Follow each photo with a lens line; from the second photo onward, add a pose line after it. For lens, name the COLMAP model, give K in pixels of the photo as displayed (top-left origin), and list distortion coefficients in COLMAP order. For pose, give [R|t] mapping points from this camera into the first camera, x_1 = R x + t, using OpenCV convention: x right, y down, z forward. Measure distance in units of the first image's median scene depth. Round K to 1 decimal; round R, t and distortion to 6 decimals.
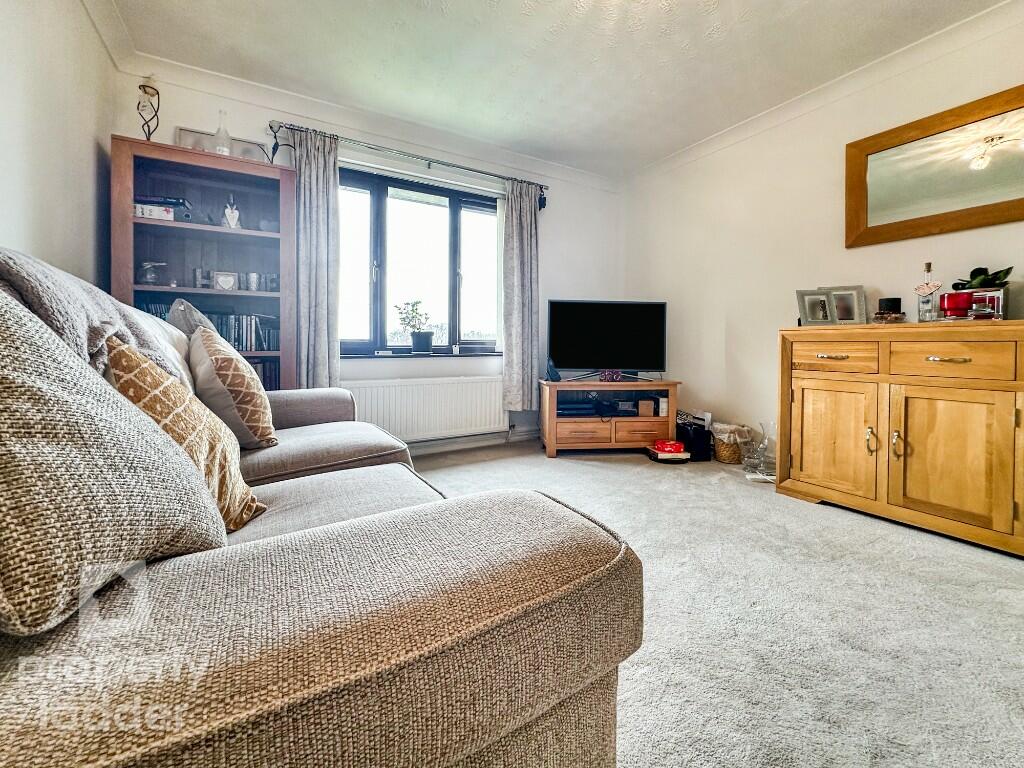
lens RADIAL K [[413.6, 0, 524.1], [0, 413.6, 349.4], [0, 0, 1]] dist [-0.005153, 0.001670]
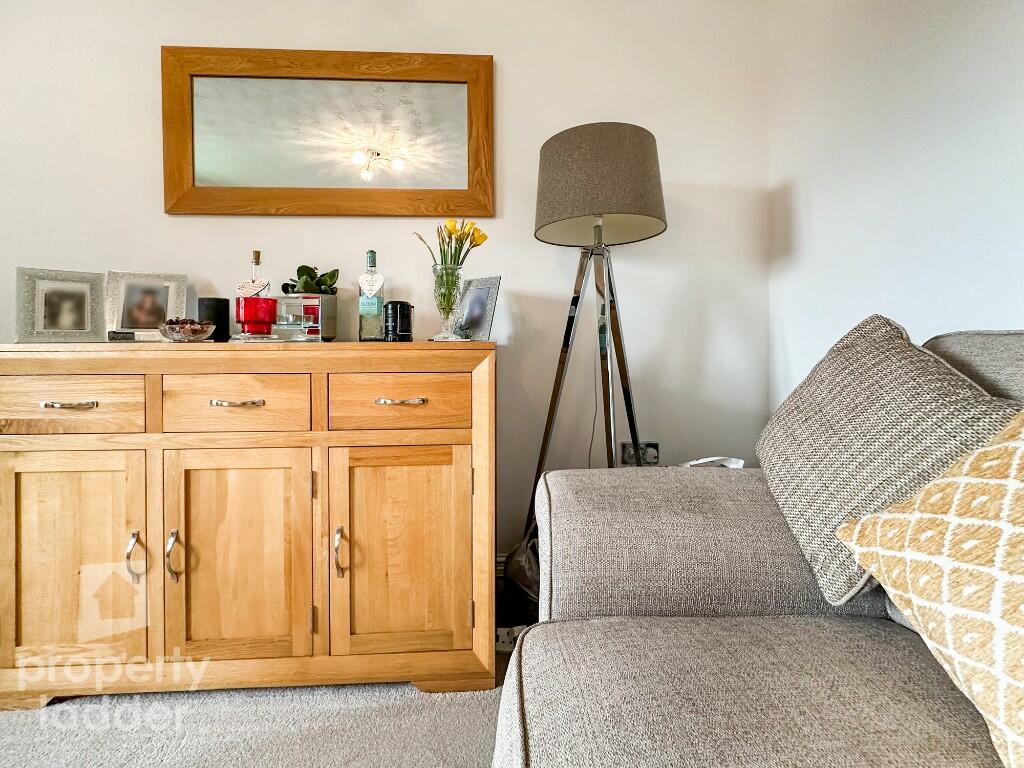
lens RADIAL K [[413.6, 0, 510.6], [0, 413.6, 340.3], [0, 0, 1]] dist [-0.005153, 0.001670]
pose [[0.484770, -0.011832, 0.874562, 0.522433], [0.016536, 0.999854, 0.004361, -0.050082], [-0.874485, 0.012348, 0.484895, 0.259402]]
